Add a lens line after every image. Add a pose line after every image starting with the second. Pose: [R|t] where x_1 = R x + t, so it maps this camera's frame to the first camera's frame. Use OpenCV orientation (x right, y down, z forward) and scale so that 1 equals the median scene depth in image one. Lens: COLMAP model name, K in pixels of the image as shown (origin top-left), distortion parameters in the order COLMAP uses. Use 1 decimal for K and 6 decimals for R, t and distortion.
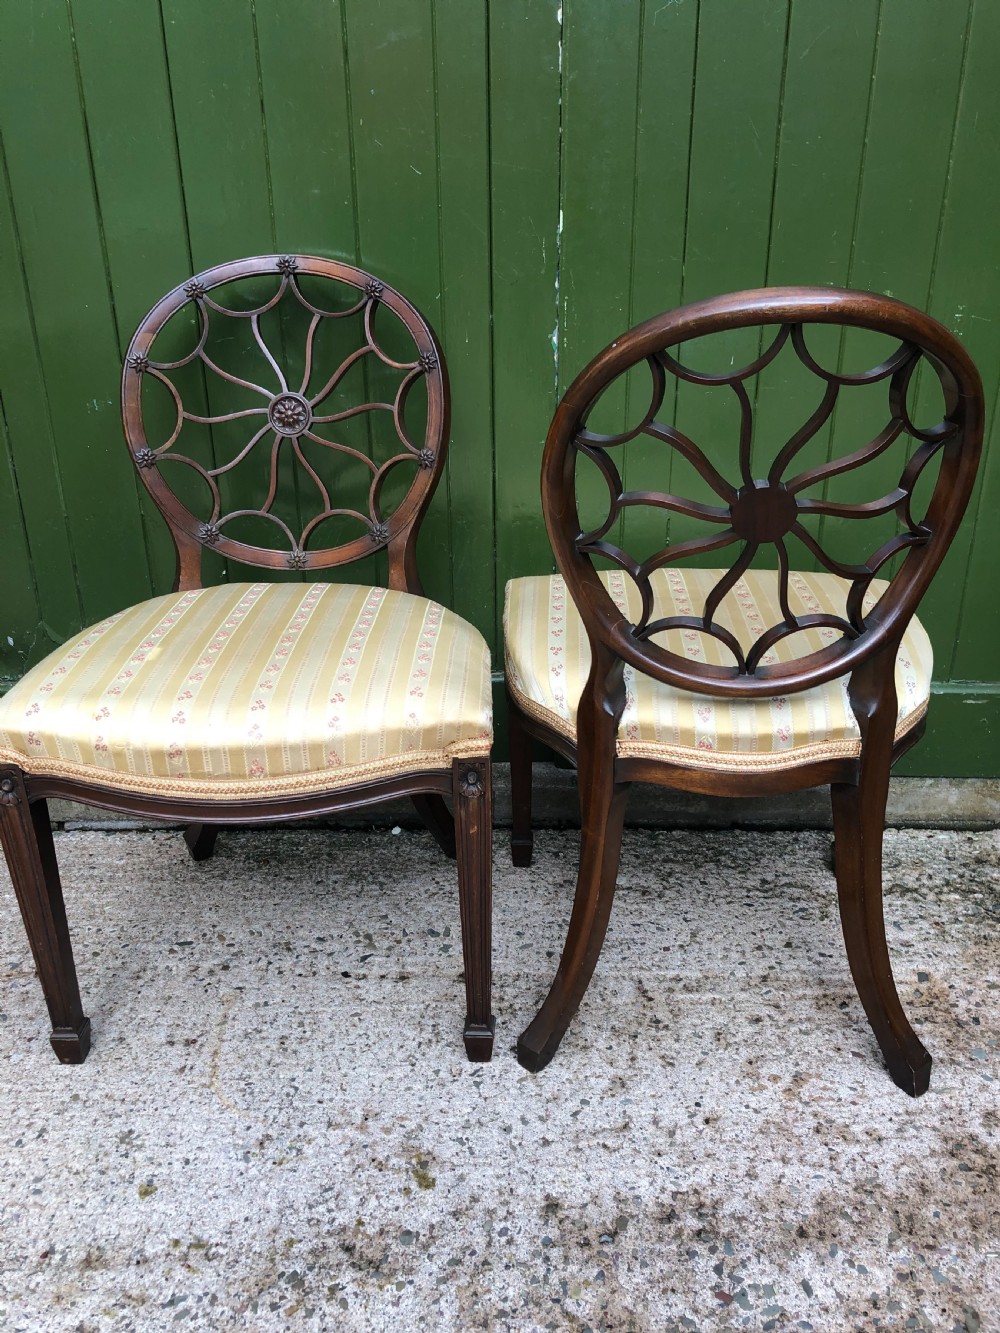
lens RADIAL K [[1142.8, 0, 496.2], [0, 1142.8, 661.8], [0, 0, 1]] dist [0.004101, 0.008877]
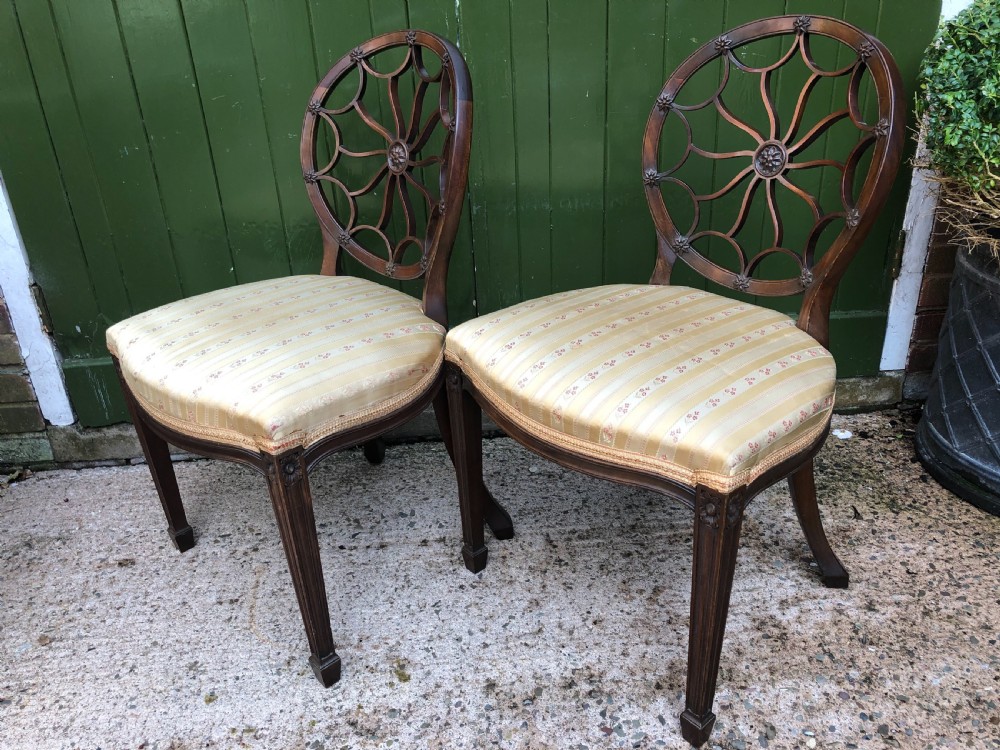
lens RADIAL K [[857.3, 0, 501.1], [0, 857.3, 375.6], [0, 0, 1]] dist [0.004101, 0.008877]
pose [[0.996331, -0.067853, 0.052155, 0.024862], [0.064989, 0.996382, 0.054765, 0.016517], [-0.055682, -0.051174, 0.997136, -0.061921]]
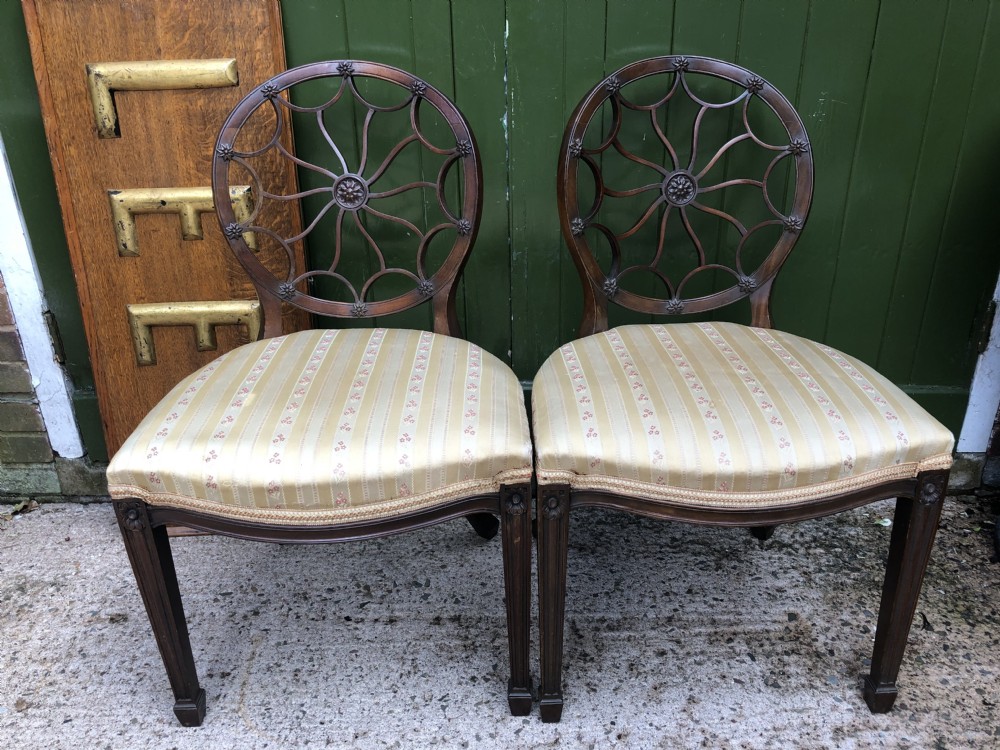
lens RADIAL K [[857.3, 0, 497.5], [0, 857.3, 373.1], [0, 0, 1]] dist [0.004101, 0.008877]
pose [[0.999923, -0.010628, -0.006453, 0.049371], [0.010867, 0.999213, 0.038159, -0.042036], [0.006042, -0.038226, 0.999251, 0.037606]]
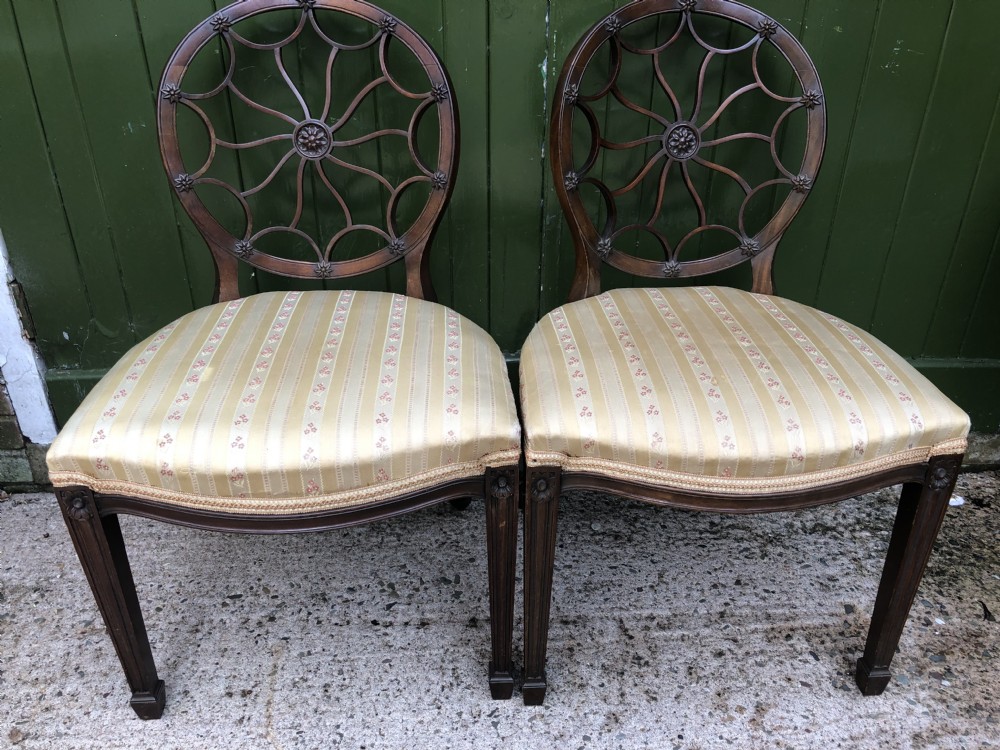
lens RADIAL K [[857.3, 0, 498.3], [0, 857.3, 379.4], [0, 0, 1]] dist [0.004101, 0.008877]
pose [[0.998070, -0.018211, 0.059373, -0.053480], [0.011515, 0.993727, 0.111236, -0.077283], [-0.061026, -0.110338, 0.992019, 0.140143]]
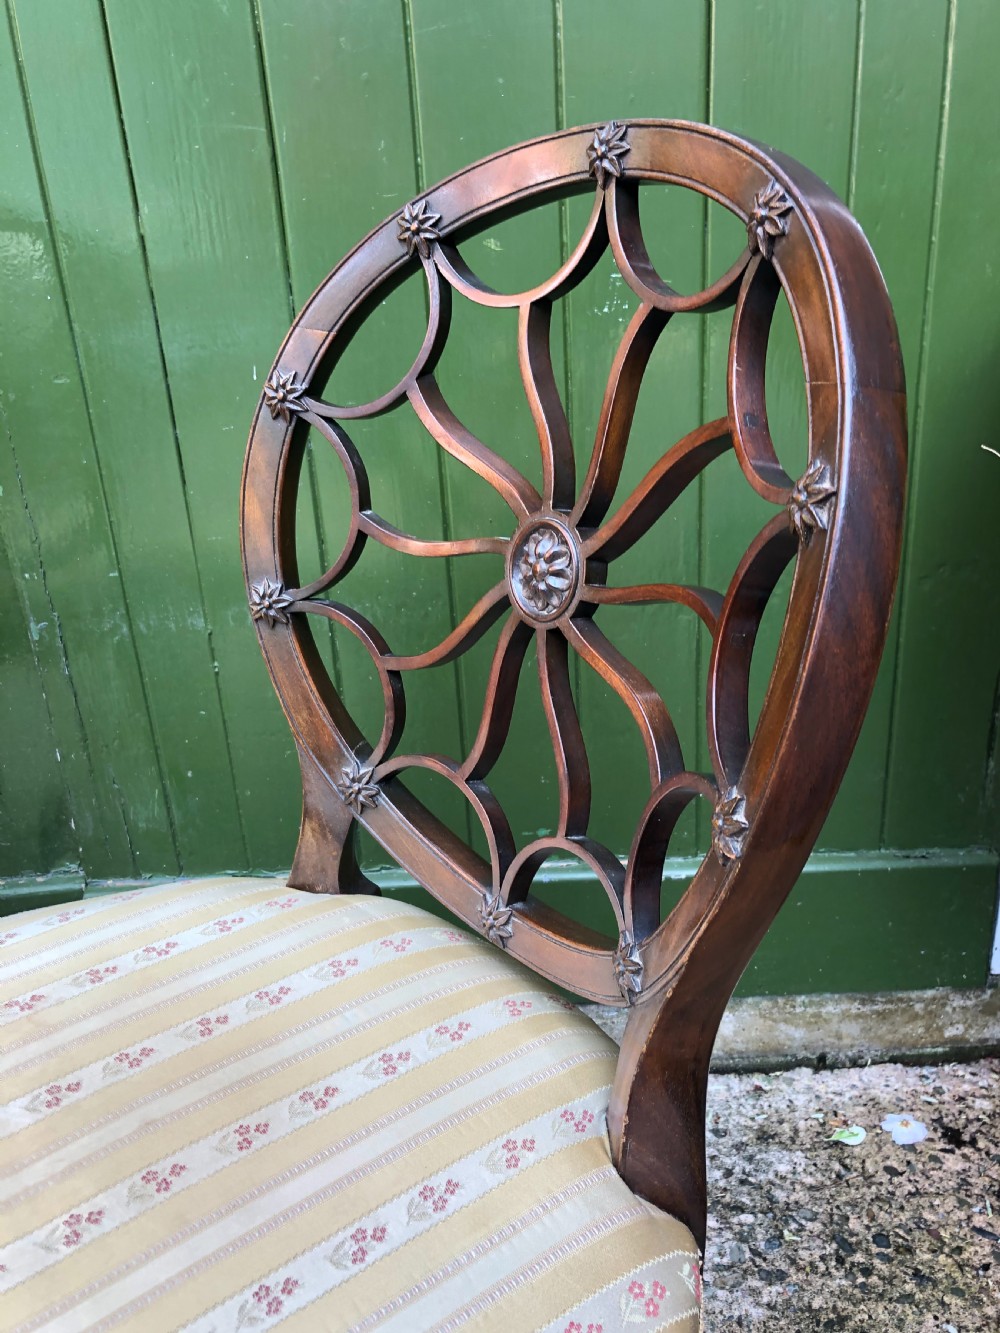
lens RADIAL K [[1142.8, 0, 521.1], [0, 1142.8, 660.3], [0, 0, 1]] dist [0.004101, 0.008877]
pose [[0.997983, -0.058095, 0.025580, 0.342725], [0.058582, 0.998107, -0.018739, -0.101618], [-0.024443, 0.020200, 0.999497, 0.435103]]
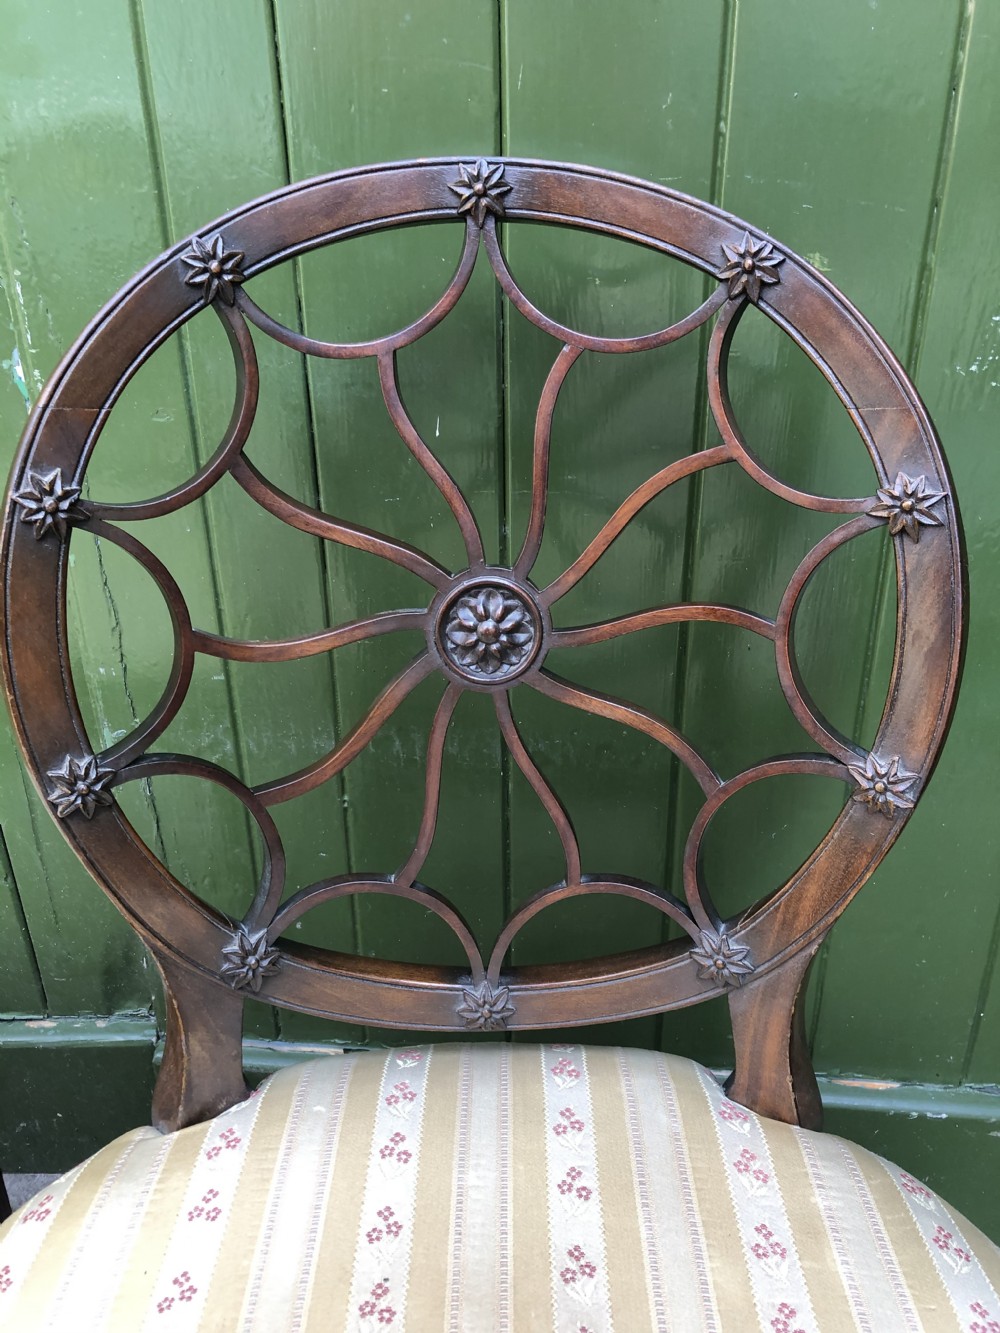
lens RADIAL K [[1142.8, 0, 503.8], [0, 1142.8, 665.5], [0, 0, 1]] dist [0.004101, 0.008877]
pose [[0.999436, 0.012969, -0.030983, 0.260721], [-0.011180, 0.998298, 0.057241, -0.215062], [0.031673, -0.056863, 0.997879, 0.627551]]
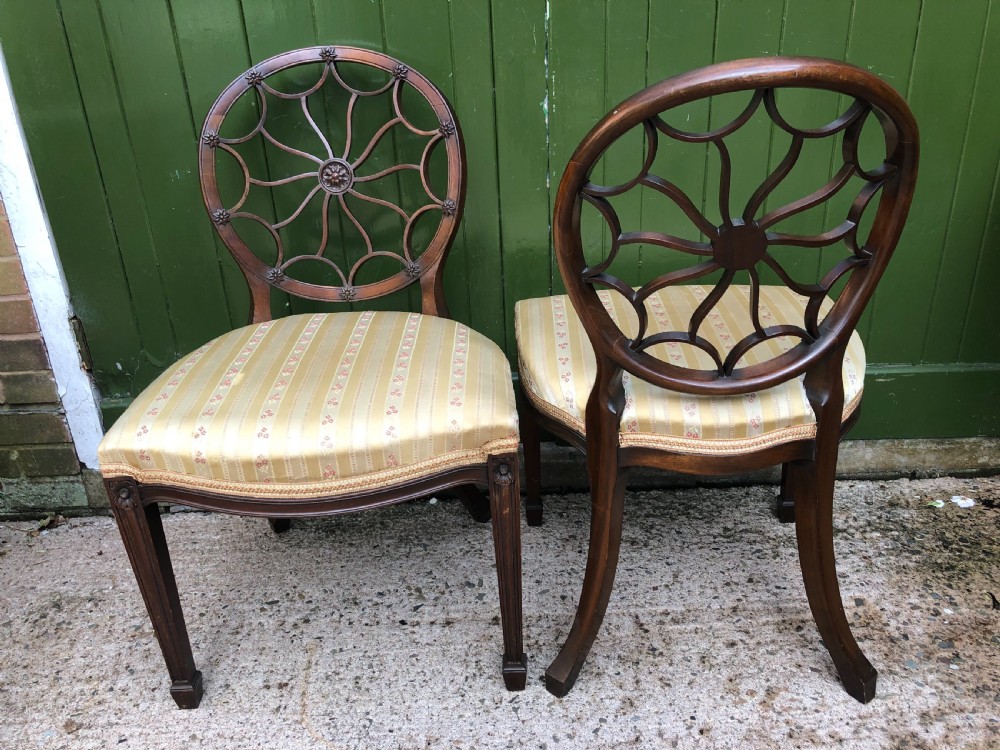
lens RADIAL K [[857.3, 0, 497.6], [0, 857.3, 370.9], [0, 0, 1]] dist [0.004101, 0.008877]
pose [[0.998868, -0.044917, 0.015655, -0.030694], [0.044463, 0.998613, 0.028200, -0.025178], [-0.016900, -0.027472, 0.999480, 0.065263]]
